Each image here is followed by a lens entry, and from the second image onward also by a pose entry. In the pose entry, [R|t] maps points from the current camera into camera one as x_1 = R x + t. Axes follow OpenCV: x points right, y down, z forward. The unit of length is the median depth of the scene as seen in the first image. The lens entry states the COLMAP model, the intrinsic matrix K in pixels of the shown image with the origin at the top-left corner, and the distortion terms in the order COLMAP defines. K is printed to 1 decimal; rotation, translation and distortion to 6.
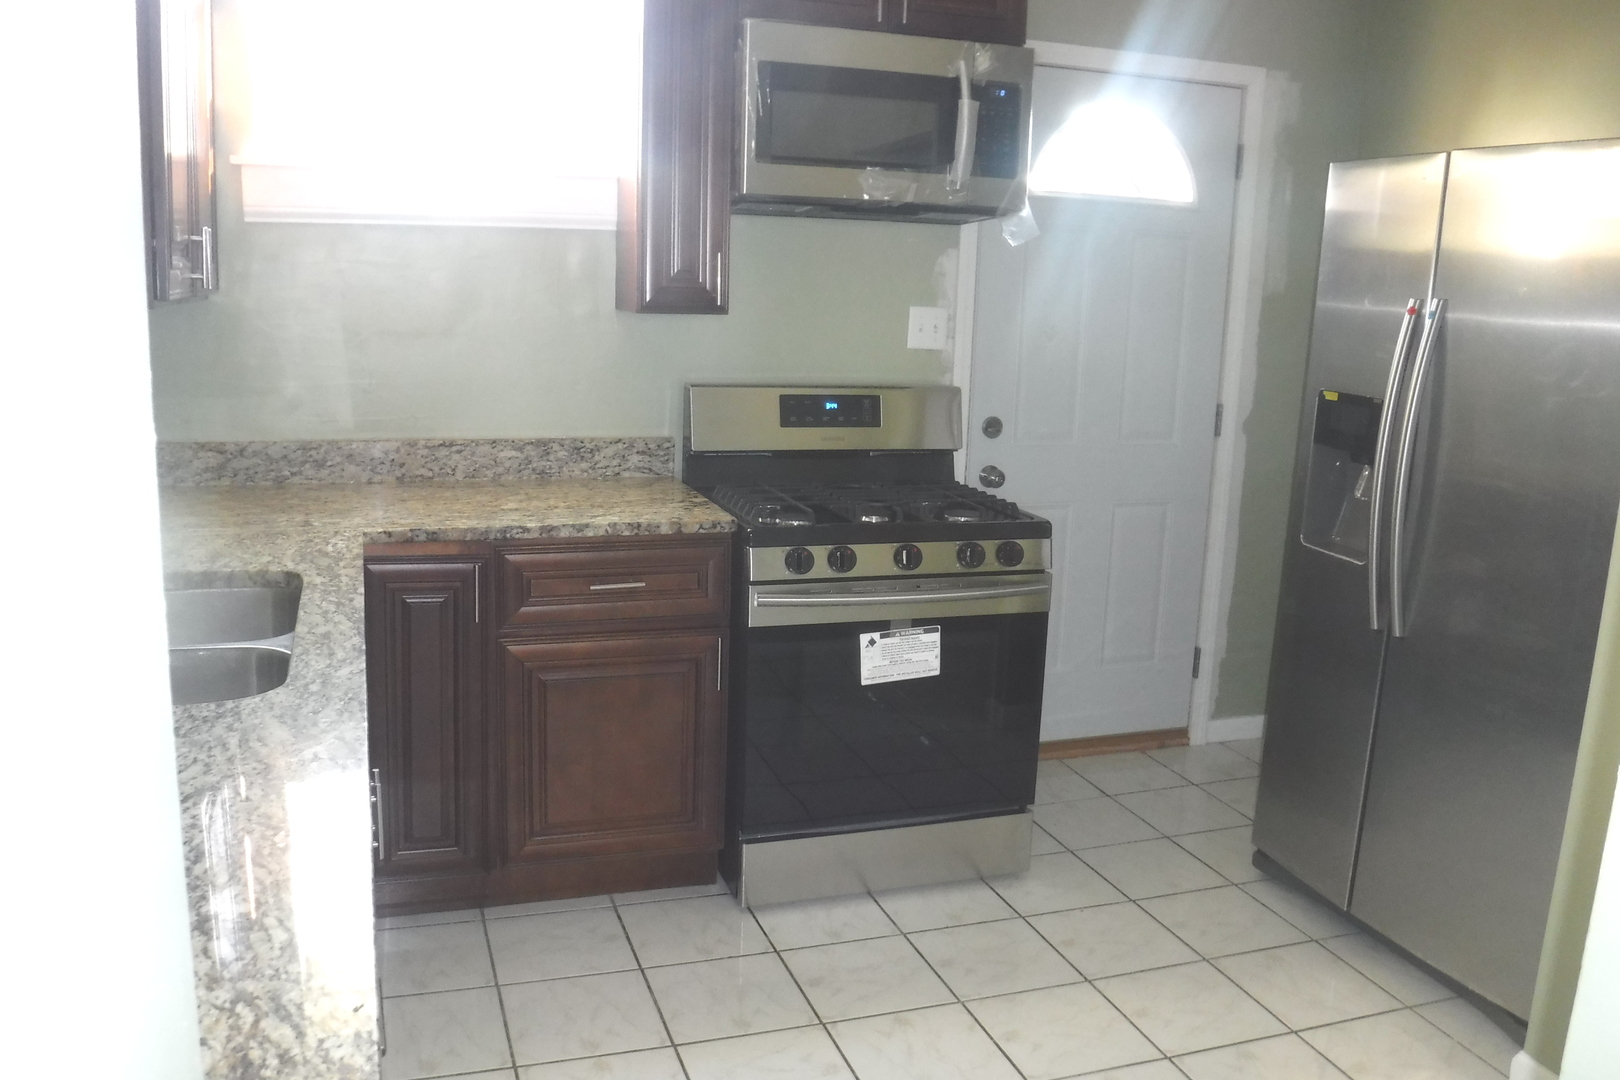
lens RADIAL K [[1335.2, 0, 811.7], [0, 1335.2, 551.7], [0, 0, 1]] dist [-0.080015, 0.014861]
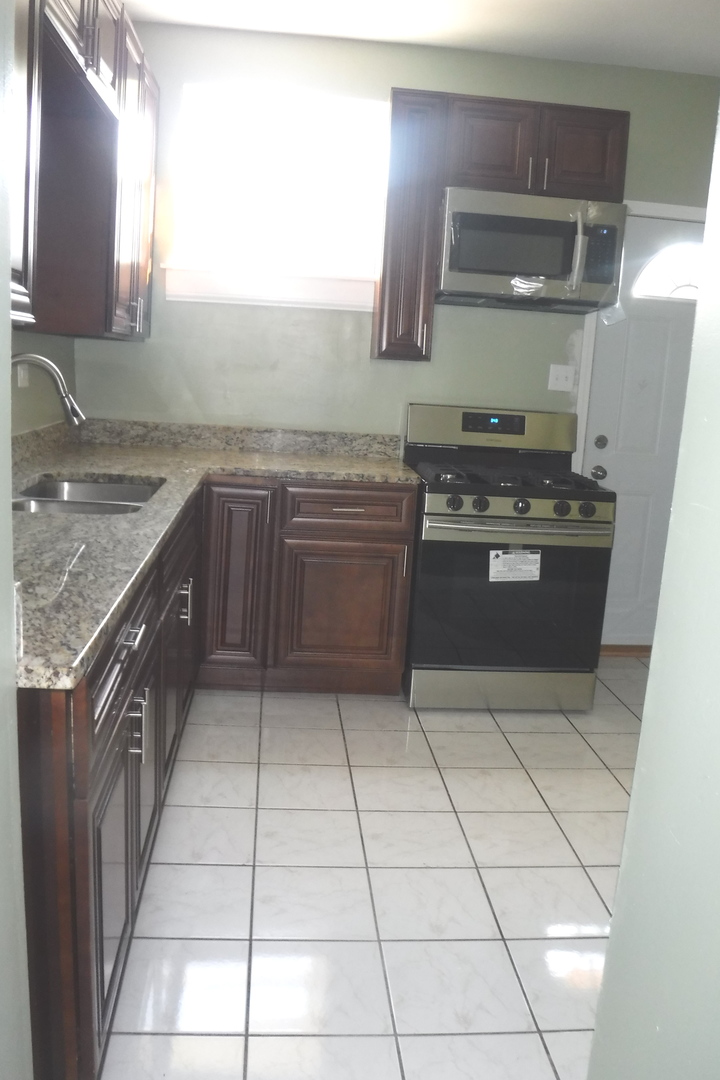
lens RADIAL K [[890.1, 0, 363.1], [0, 890.1, 540.1], [0, 0, 1]] dist [-0.080015, 0.014861]
pose [[0.972869, 0.070541, -0.220342, 0.122450], [-0.074657, 0.997155, -0.010398, 0.070279], [0.218982, 0.026566, 0.975367, -0.120690]]
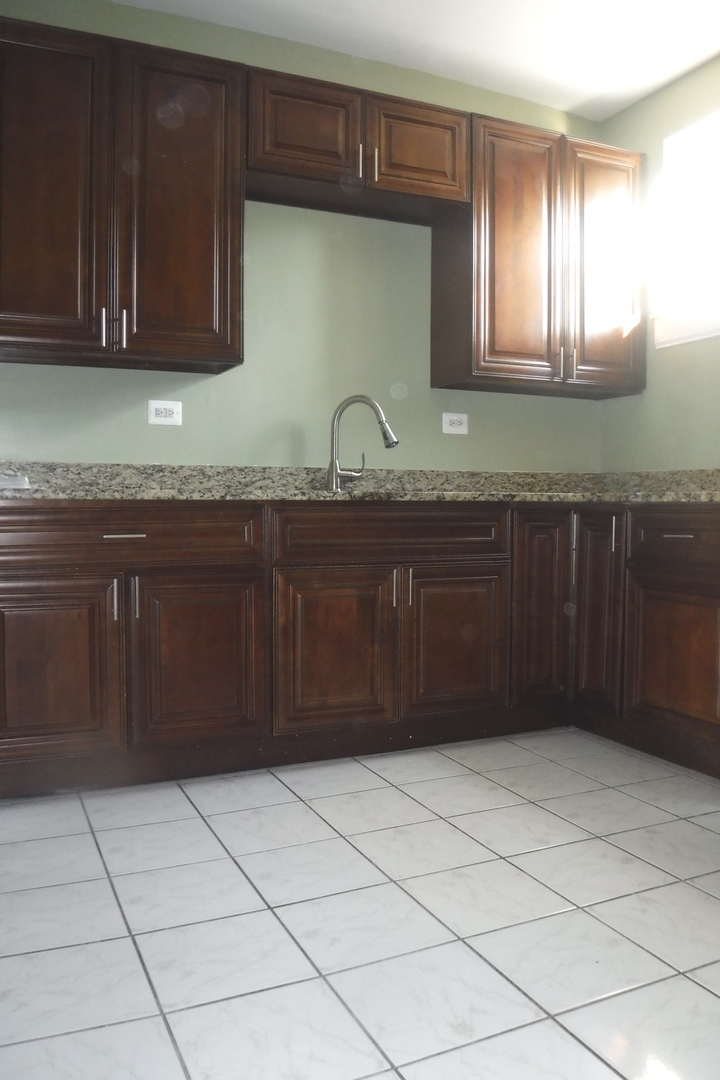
lens RADIAL K [[890.1, 0, 366.0], [0, 890.1, 539.5], [0, 0, 1]] dist [-0.080015, 0.014861]
pose [[0.100928, 0.005864, -0.994876, 0.727321], [-0.203016, 0.979063, -0.014825, 0.104809], [0.973960, 0.203472, 0.100005, 0.526389]]
